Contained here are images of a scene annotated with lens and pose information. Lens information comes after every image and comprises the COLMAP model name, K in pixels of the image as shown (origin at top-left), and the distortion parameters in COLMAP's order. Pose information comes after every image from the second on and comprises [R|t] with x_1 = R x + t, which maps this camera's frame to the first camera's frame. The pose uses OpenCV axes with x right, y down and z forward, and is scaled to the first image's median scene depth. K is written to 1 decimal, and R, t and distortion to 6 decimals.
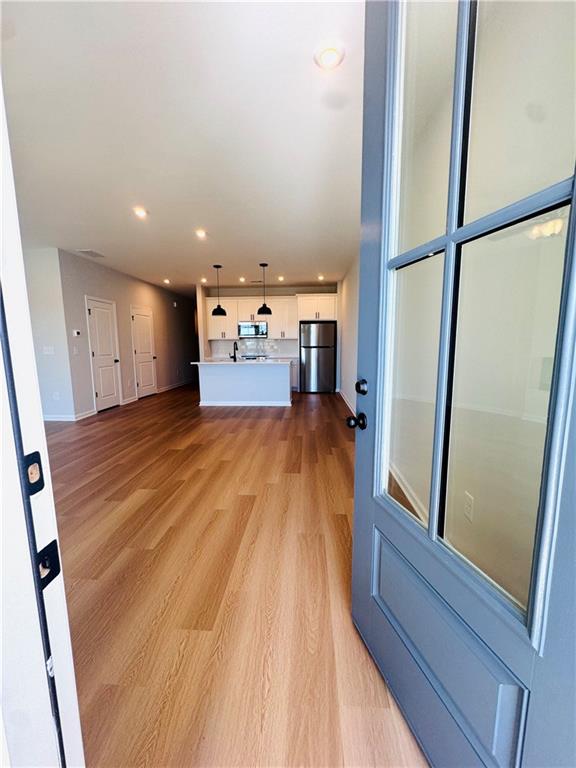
lens RADIAL K [[309.5, 0, 287.7], [0, 309.5, 386.2], [0, 0, 1]] dist [-0.002324, -0.000348]
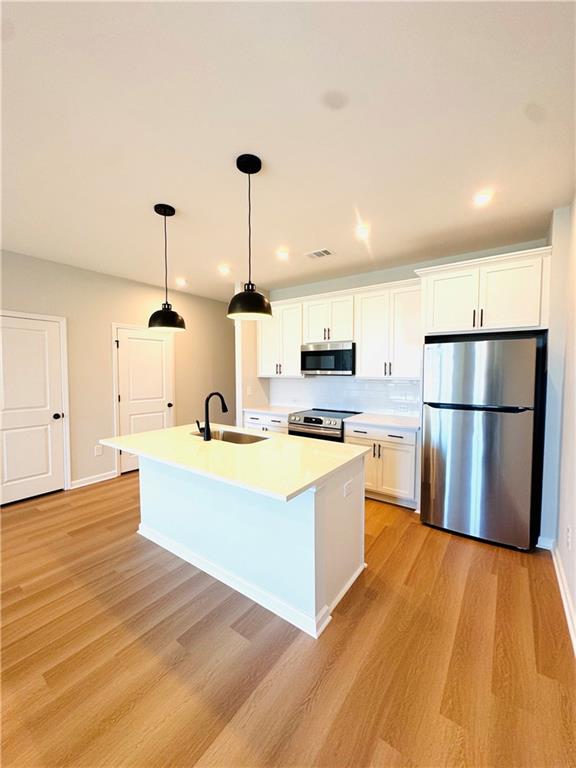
lens RADIAL K [[309.5, 0, 285.7], [0, 309.5, 386.1], [0, 0, 1]] dist [-0.002324, -0.000348]
pose [[0.842235, 0.032115, -0.538153, 0.104458], [-0.080651, 0.994496, -0.066875, -0.108831], [0.533043, 0.099727, 0.840190, 0.593541]]
